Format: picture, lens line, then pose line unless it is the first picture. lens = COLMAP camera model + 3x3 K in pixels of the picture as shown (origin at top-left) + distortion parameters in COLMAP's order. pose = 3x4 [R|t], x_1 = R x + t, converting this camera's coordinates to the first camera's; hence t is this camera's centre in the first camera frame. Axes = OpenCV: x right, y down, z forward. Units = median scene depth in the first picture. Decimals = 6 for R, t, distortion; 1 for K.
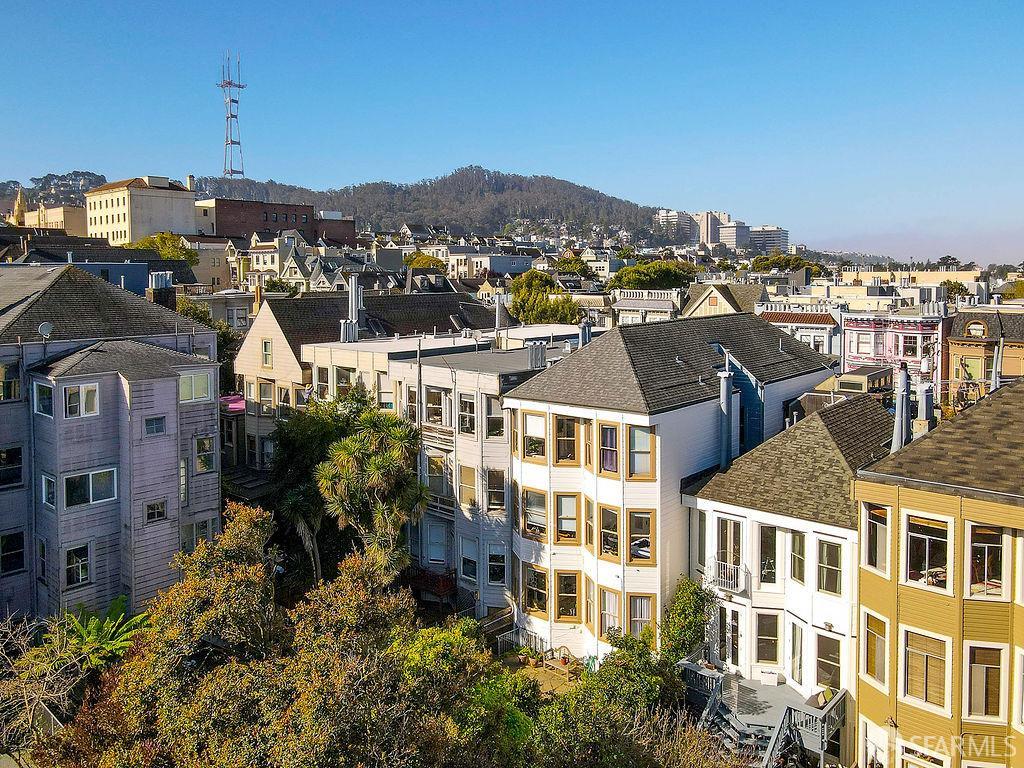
lens RADIAL K [[775.3, 0, 529.1], [0, 775.3, 381.0], [0, 0, 1]] dist [0.009345, 0.007799]
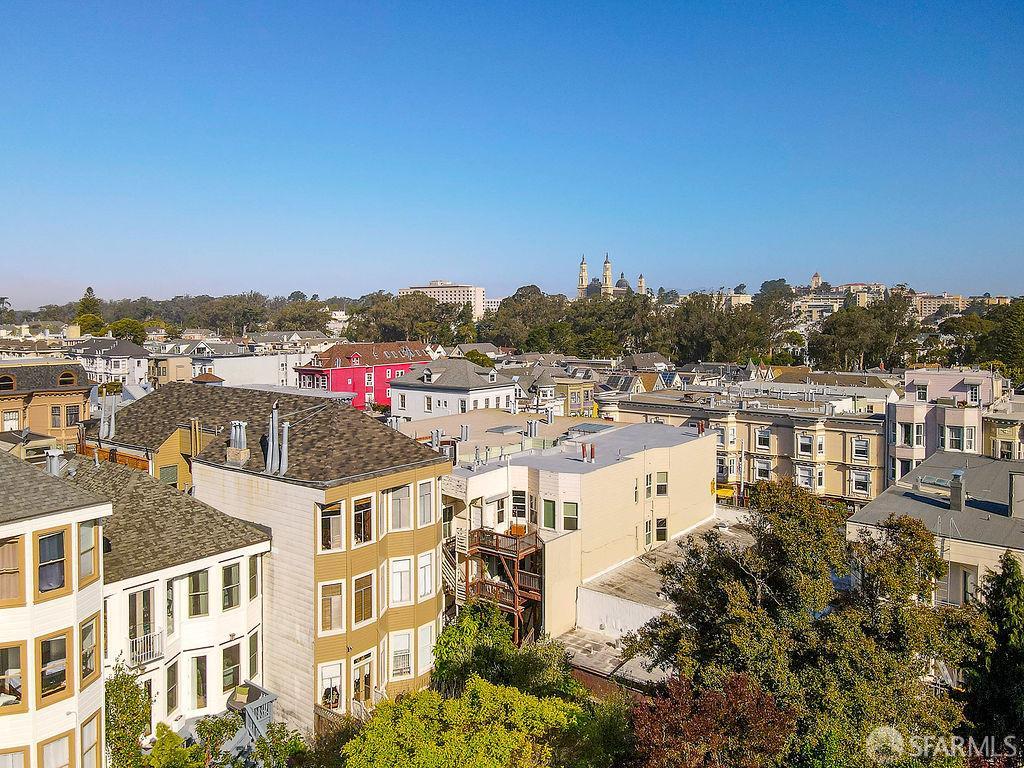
lens RADIAL K [[756.3, 0, 508.5], [0, 756.3, 390.5], [0, 0, 1]] dist [0.003774, 0.007808]
pose [[-0.050996, -0.093859, 0.994279, -0.726145], [0.138850, 0.985239, 0.100127, -0.107212], [-0.989000, 0.143161, -0.037211, 0.559012]]
